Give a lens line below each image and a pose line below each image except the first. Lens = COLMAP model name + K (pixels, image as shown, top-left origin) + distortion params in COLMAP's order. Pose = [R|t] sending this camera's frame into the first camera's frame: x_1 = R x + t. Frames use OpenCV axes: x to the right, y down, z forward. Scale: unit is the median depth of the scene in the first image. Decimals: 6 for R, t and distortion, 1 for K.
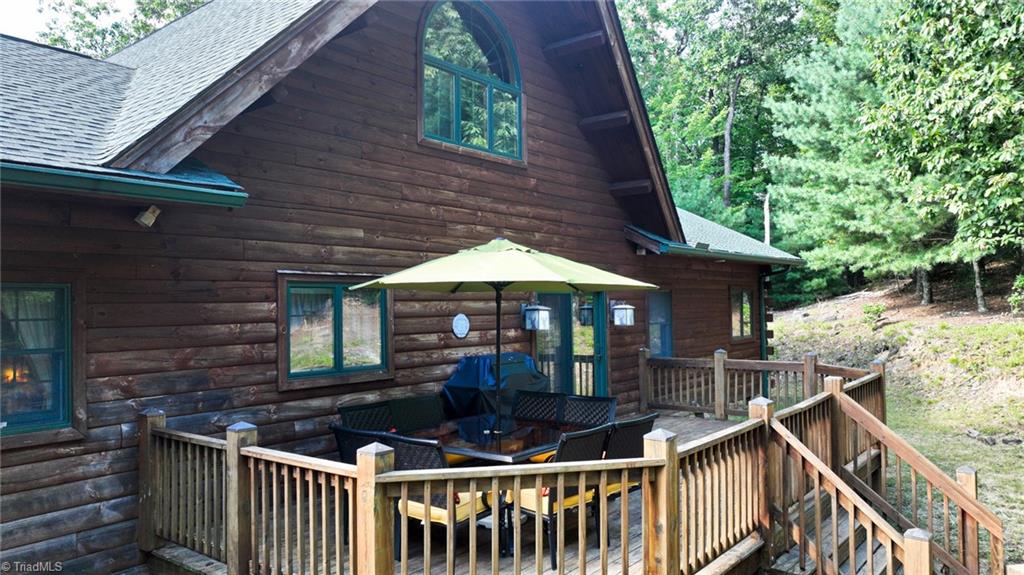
lens RADIAL K [[717.7, 0, 510.6], [0, 717.7, 288.2], [0, 0, 1]] dist [0.011588, 0.000593]
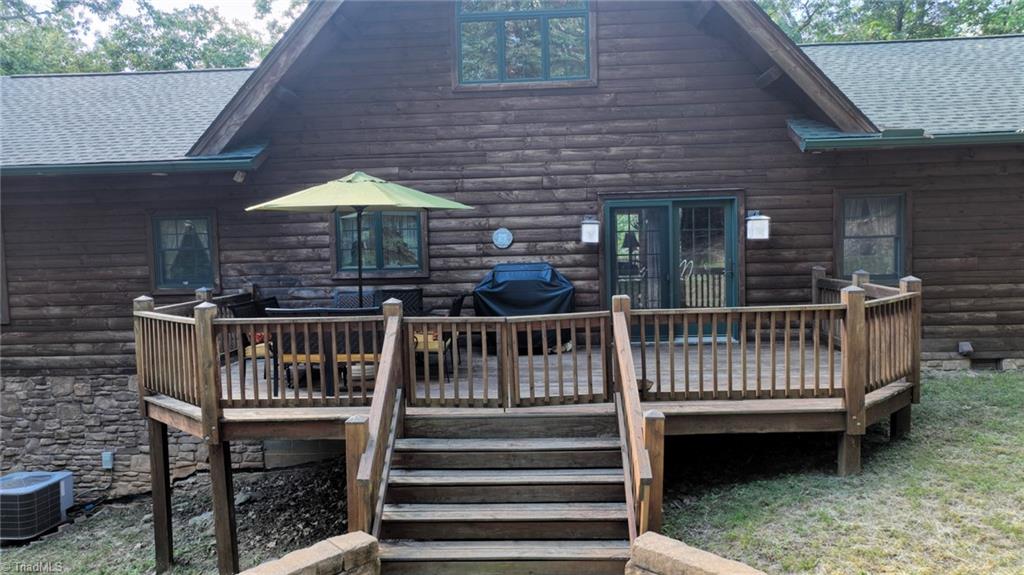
lens RADIAL K [[717.7, 0, 510.0], [0, 717.7, 288.2], [0, 0, 1]] dist [0.011588, 0.000593]
pose [[0.581691, 0.053777, -0.811630, 1.008821], [0.037802, 0.994947, 0.093016, 0.027600], [0.812531, -0.084788, 0.576719, 0.350963]]
